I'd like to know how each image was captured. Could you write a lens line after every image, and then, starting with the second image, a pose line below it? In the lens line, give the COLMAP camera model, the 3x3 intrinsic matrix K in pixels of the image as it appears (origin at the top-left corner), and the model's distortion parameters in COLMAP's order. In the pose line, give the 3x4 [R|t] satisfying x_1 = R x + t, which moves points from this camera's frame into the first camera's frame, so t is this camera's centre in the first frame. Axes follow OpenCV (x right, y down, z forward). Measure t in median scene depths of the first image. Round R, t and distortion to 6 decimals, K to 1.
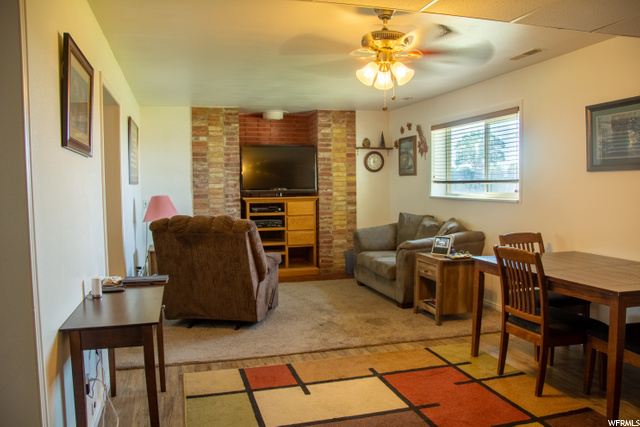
lens RADIAL K [[503.8, 0, 320.0], [0, 503.8, 213.5], [0, 0, 1]] dist [-0.100546, 0.006064]
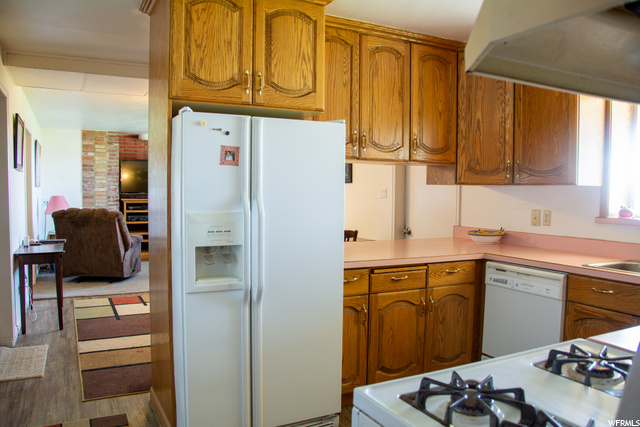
lens RADIAL K [[503.8, 0, 320.0], [0, 503.8, 213.5], [0, 0, 1]] dist [-0.100546, 0.006064]
pose [[0.980743, 0.006363, 0.195200, 0.110505], [-0.003701, 0.999895, -0.014000, 0.025026], [-0.195269, 0.013008, 0.980663, -0.405527]]
